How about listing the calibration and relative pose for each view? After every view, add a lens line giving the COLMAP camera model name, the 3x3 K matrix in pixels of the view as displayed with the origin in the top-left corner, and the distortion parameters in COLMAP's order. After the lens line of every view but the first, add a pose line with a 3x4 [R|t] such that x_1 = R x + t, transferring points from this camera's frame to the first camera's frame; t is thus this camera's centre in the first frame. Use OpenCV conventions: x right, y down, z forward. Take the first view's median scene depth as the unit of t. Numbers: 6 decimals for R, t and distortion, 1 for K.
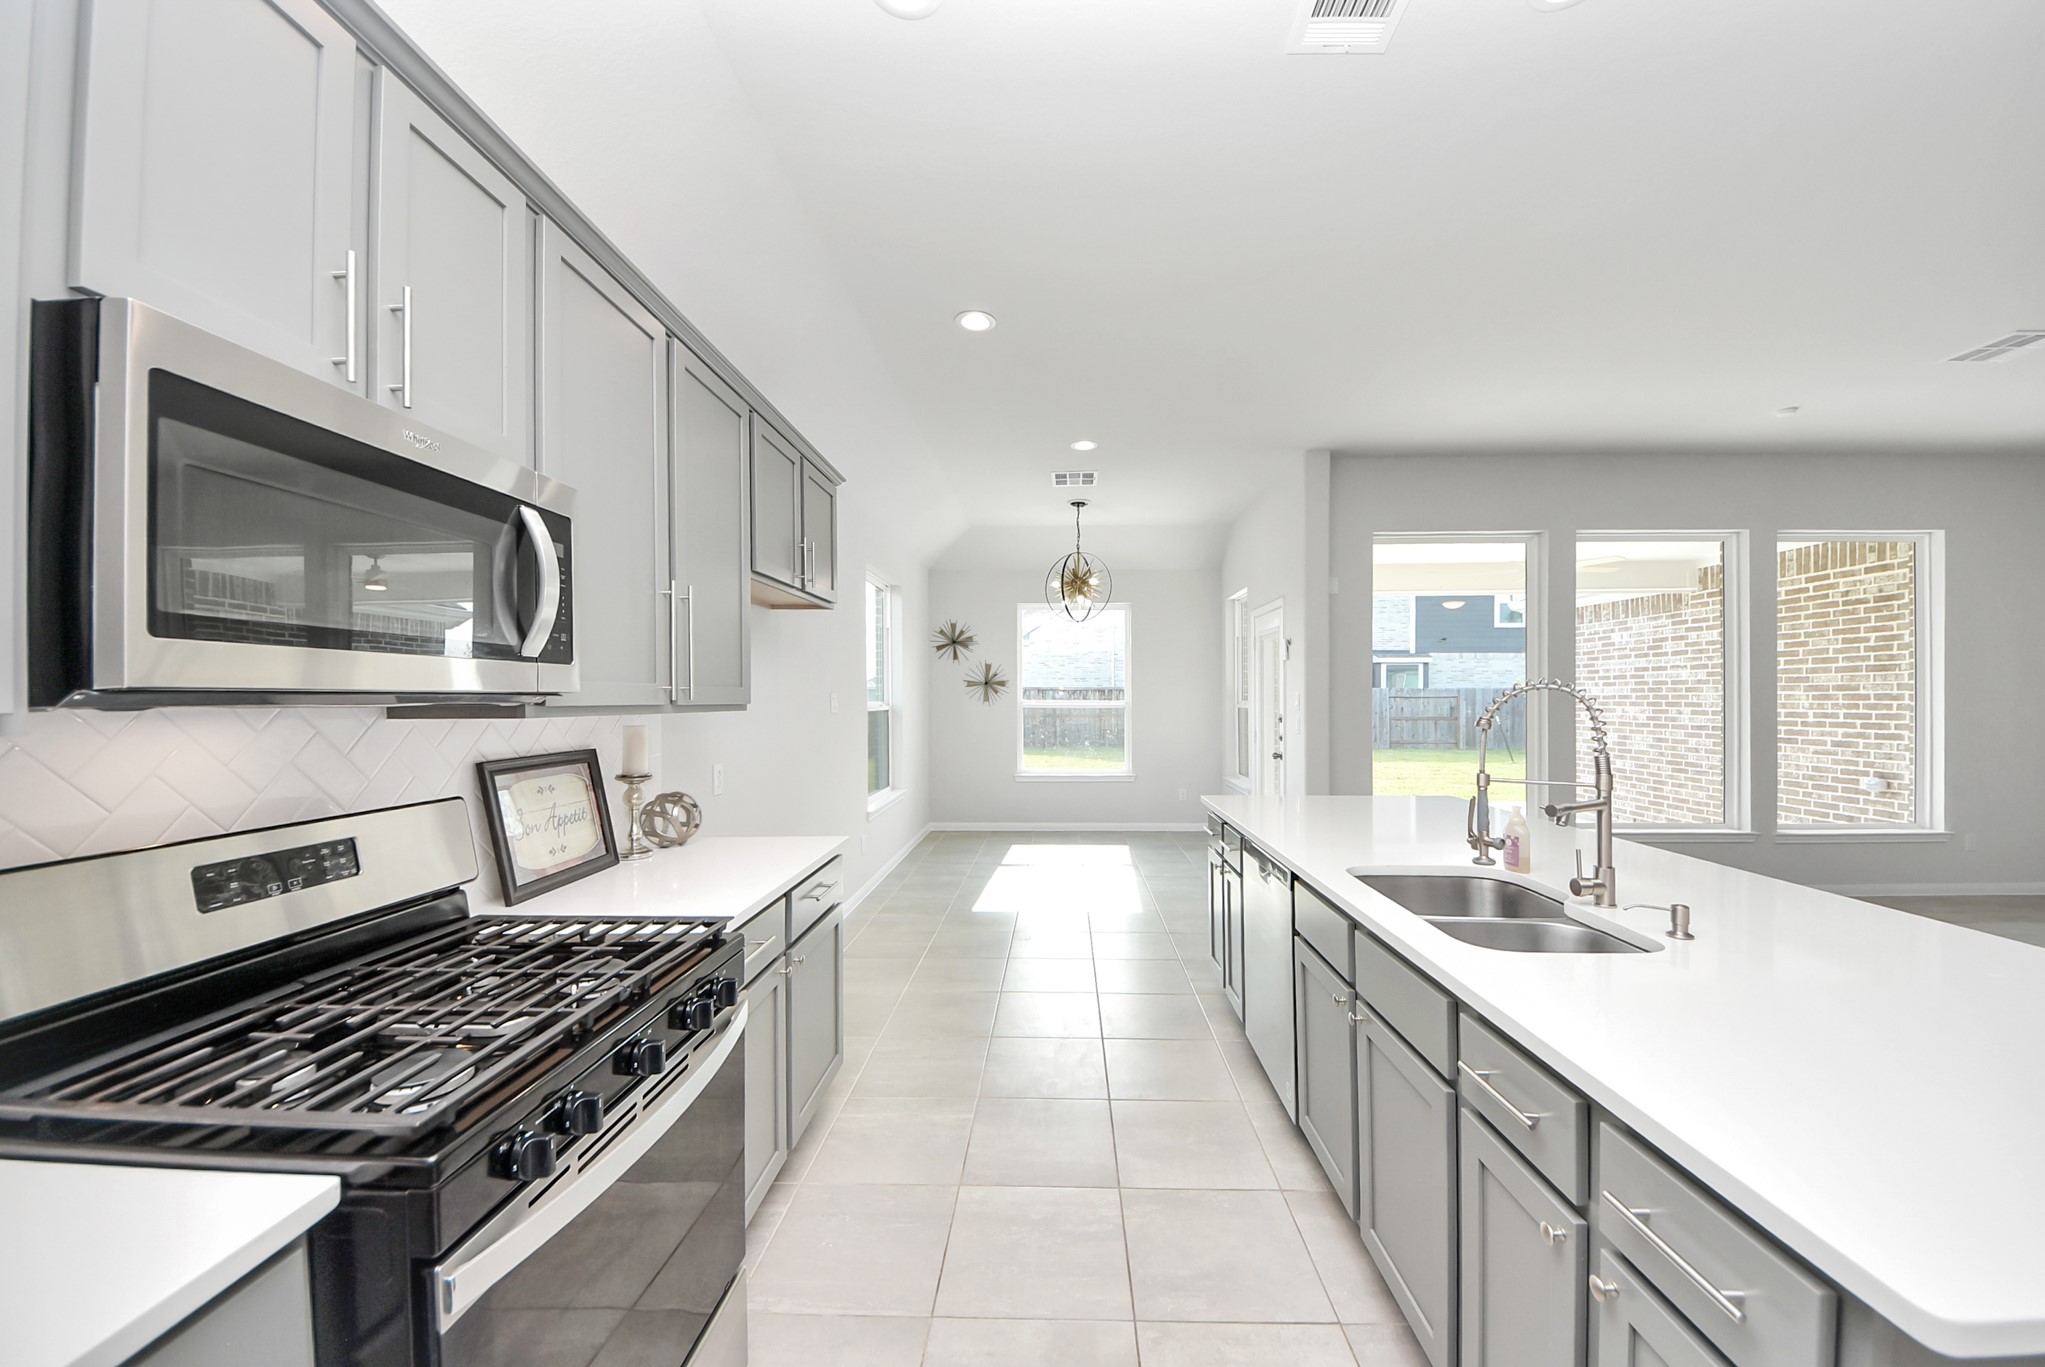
lens RADIAL K [[746.2, 0, 1081.5], [0, 746.2, 695.6], [0, 0, 1]] dist [-0.000288, -0.000065]
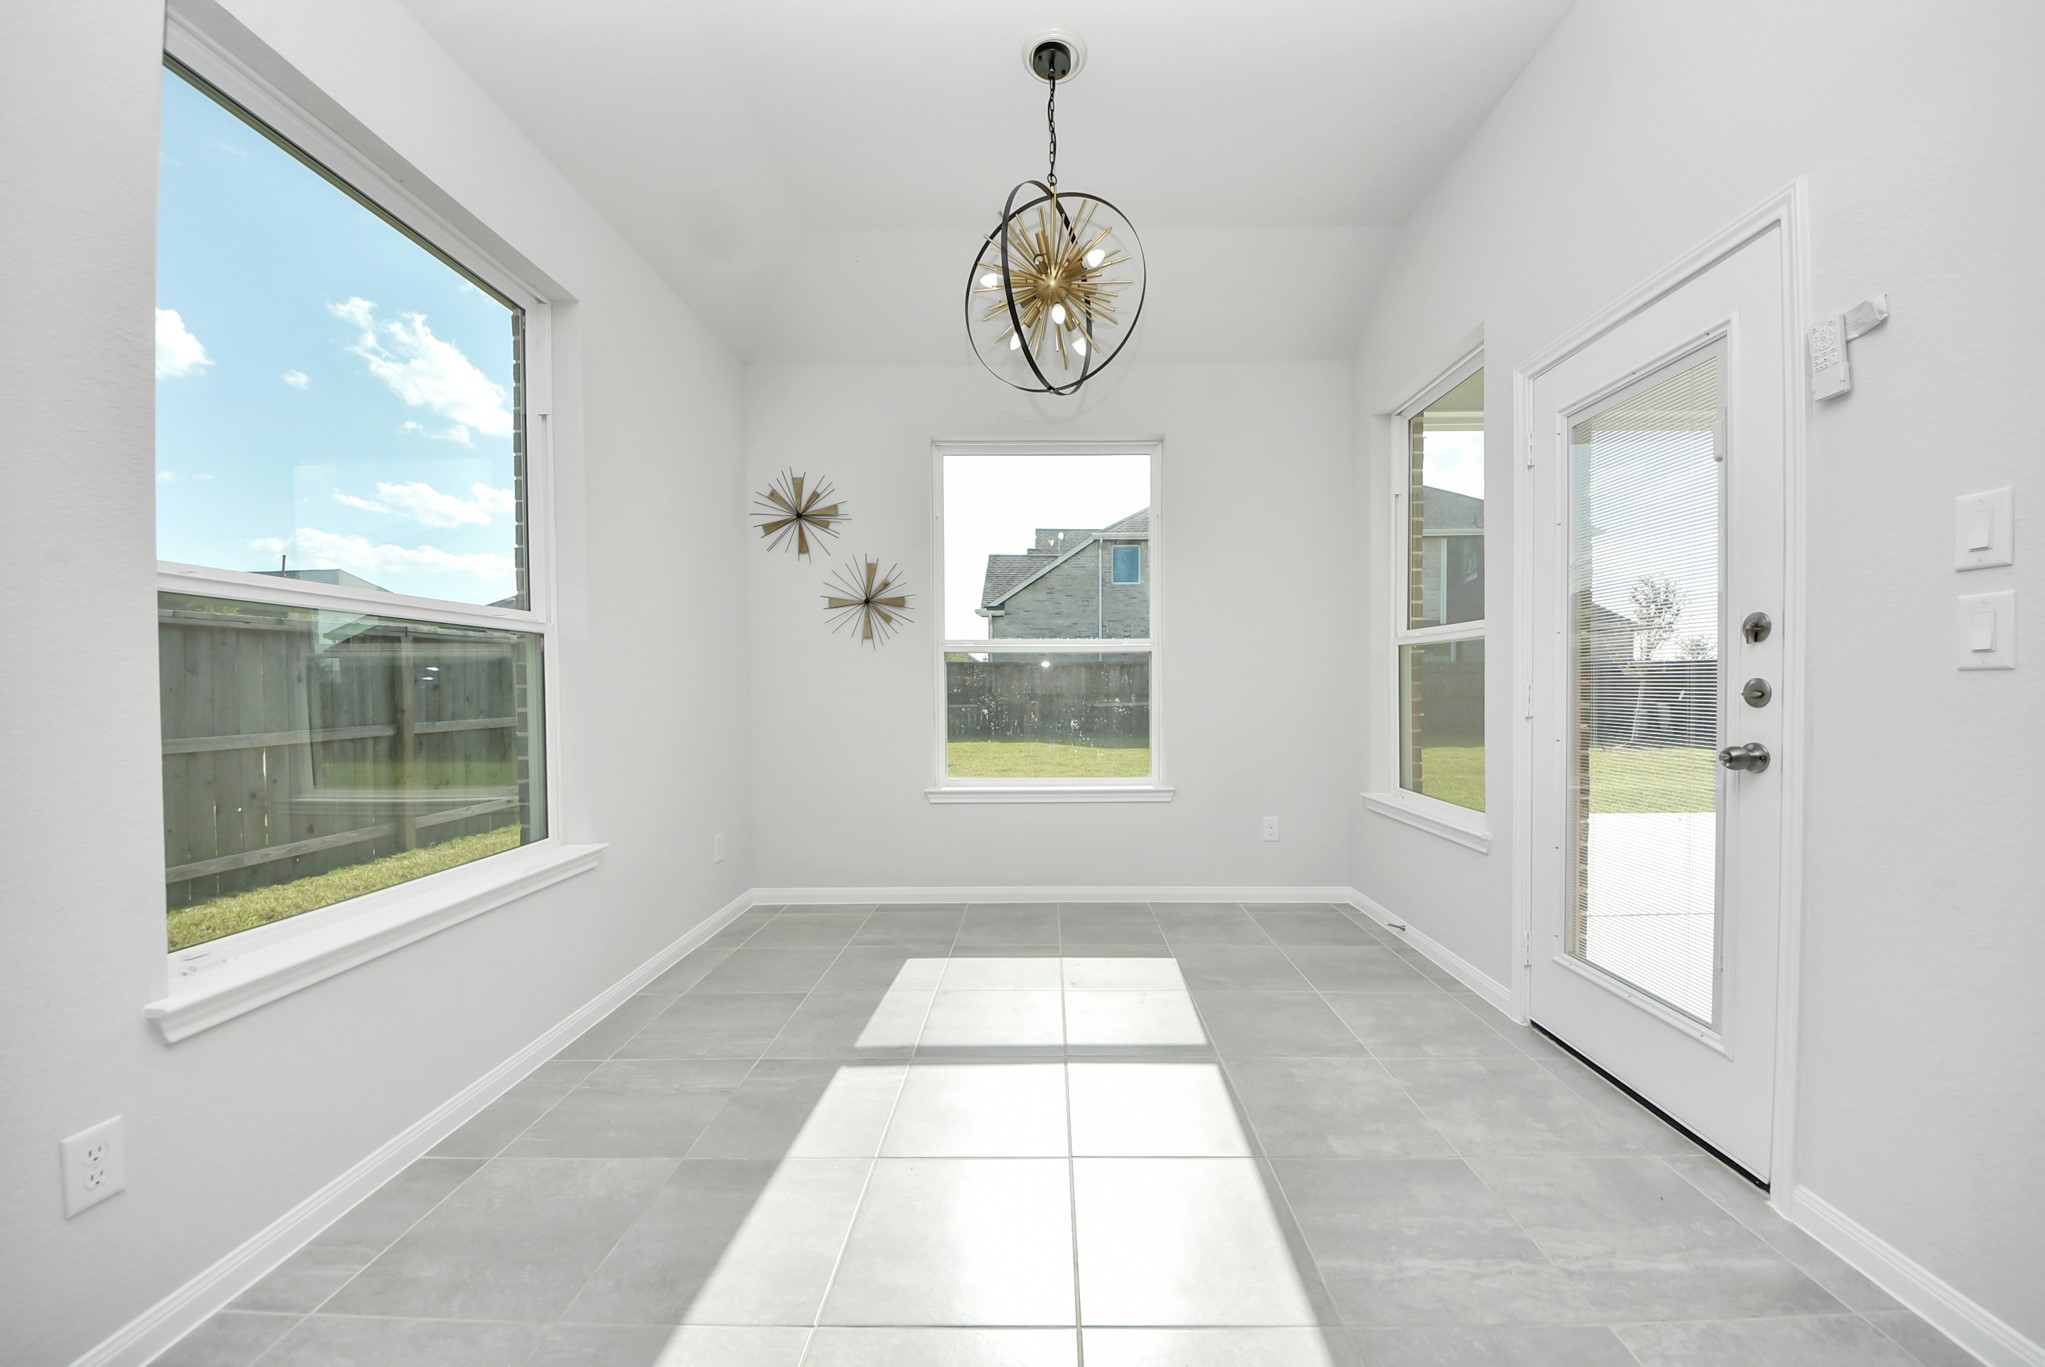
lens RADIAL K [[703.4, 0, 1059.2], [0, 703.4, 694.7], [0, 0, 1]] dist [0.034415, -0.022652]
pose [[0.999946, -0.003851, -0.009684, 0.005096], [0.004023, 0.999832, 0.017869, 0.121185], [0.009613, -0.017907, 0.999793, 1.809316]]
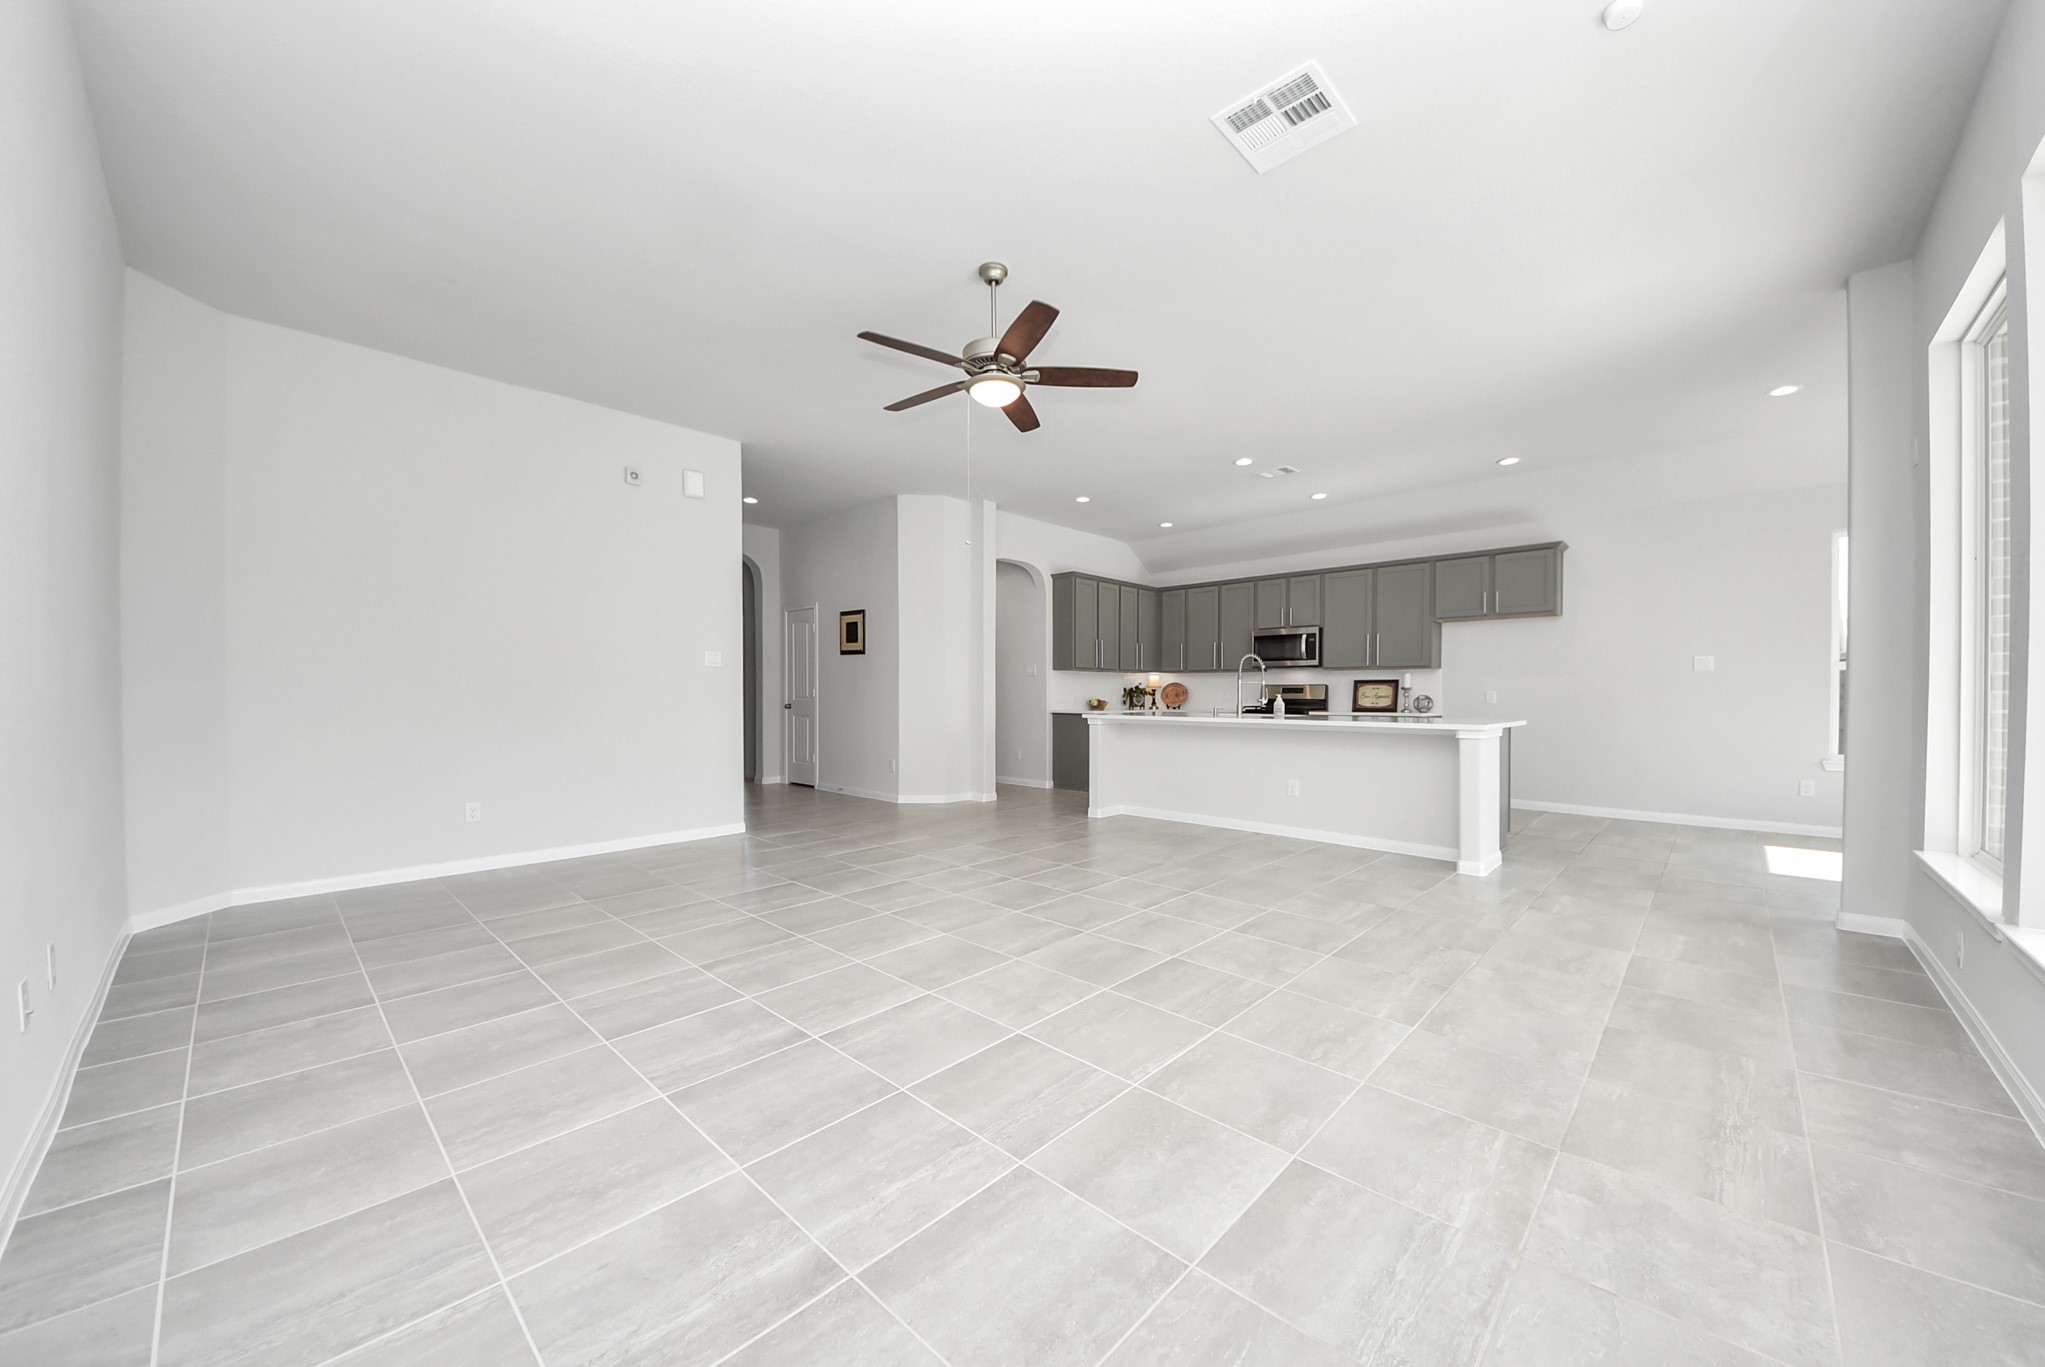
lens RADIAL K [[734.1, 0, 1025.3], [0, 734.1, 695.9], [0, 0, 1]] dist [0.033004, -0.021292]
pose [[-0.704449, 0.005010, -0.709737, 2.998515], [0.001225, 0.999982, 0.005843, 0.121592], [0.709753, 0.003247, -0.704443, 2.132382]]
